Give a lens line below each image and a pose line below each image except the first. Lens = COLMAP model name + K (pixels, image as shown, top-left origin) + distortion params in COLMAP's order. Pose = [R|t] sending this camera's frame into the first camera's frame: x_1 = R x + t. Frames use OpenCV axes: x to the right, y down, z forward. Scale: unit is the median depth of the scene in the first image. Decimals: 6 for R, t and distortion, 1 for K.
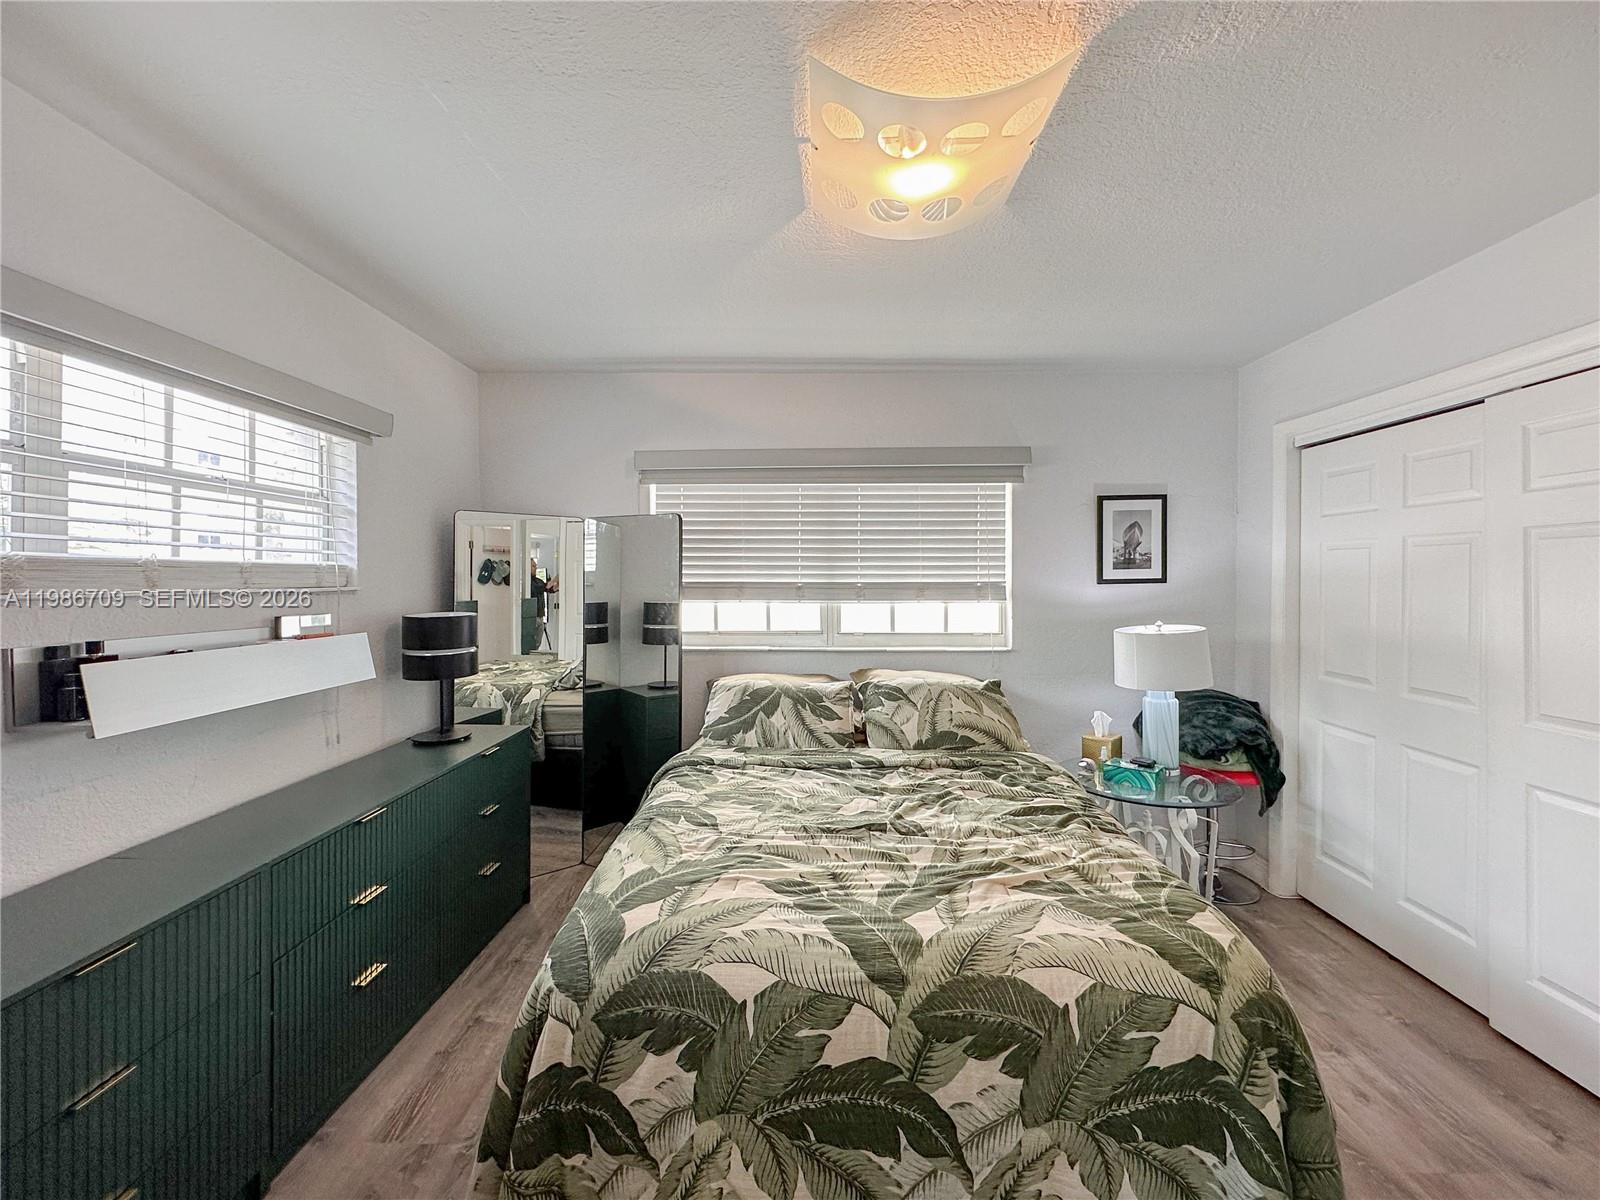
lens RADIAL K [[649.2, 0, 789.0], [0, 649.2, 586.8], [0, 0, 1]] dist [-0.006667, 0.001498]
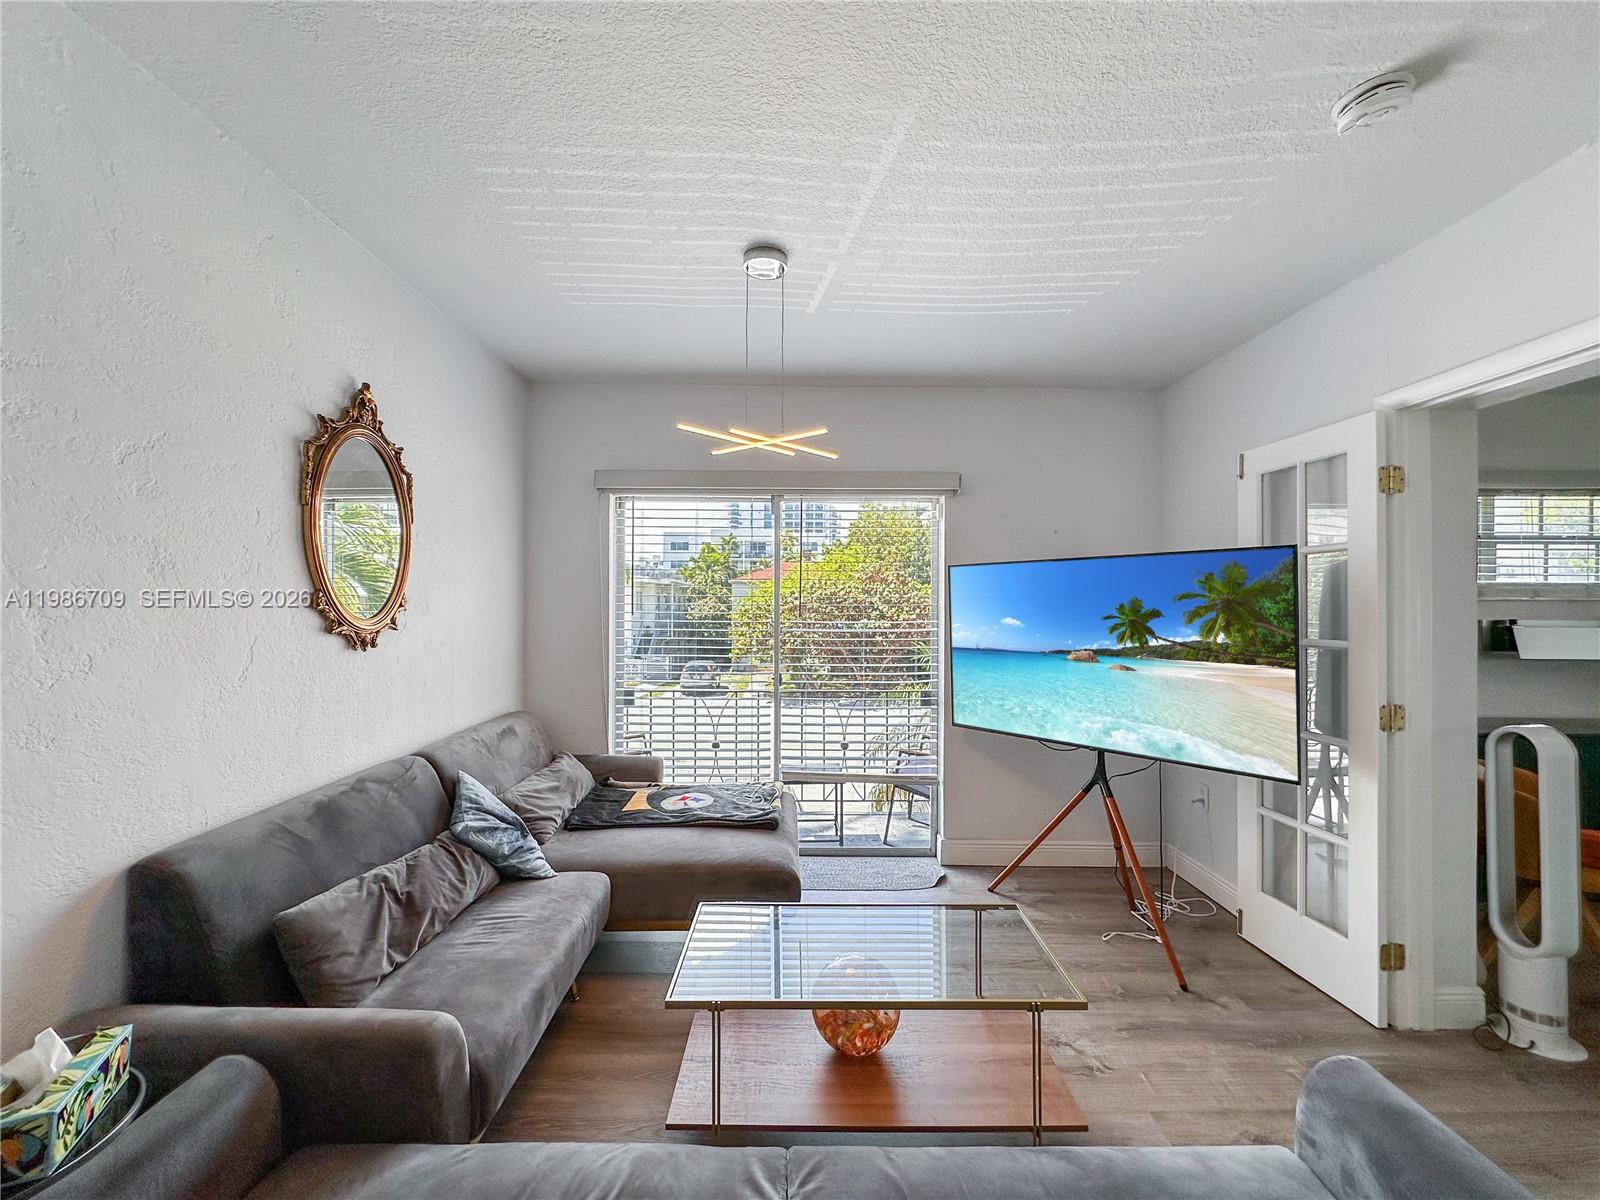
lens RADIAL K [[649.2, 0, 794.7], [0, 649.2, 604.1], [0, 0, 1]] dist [-0.006667, 0.001498]
pose [[0.031831, -0.002686, -0.999490, 0.871051], [-0.017122, 0.999848, -0.003232, 0.063512], [0.999347, 0.017216, 0.031781, -1.259252]]
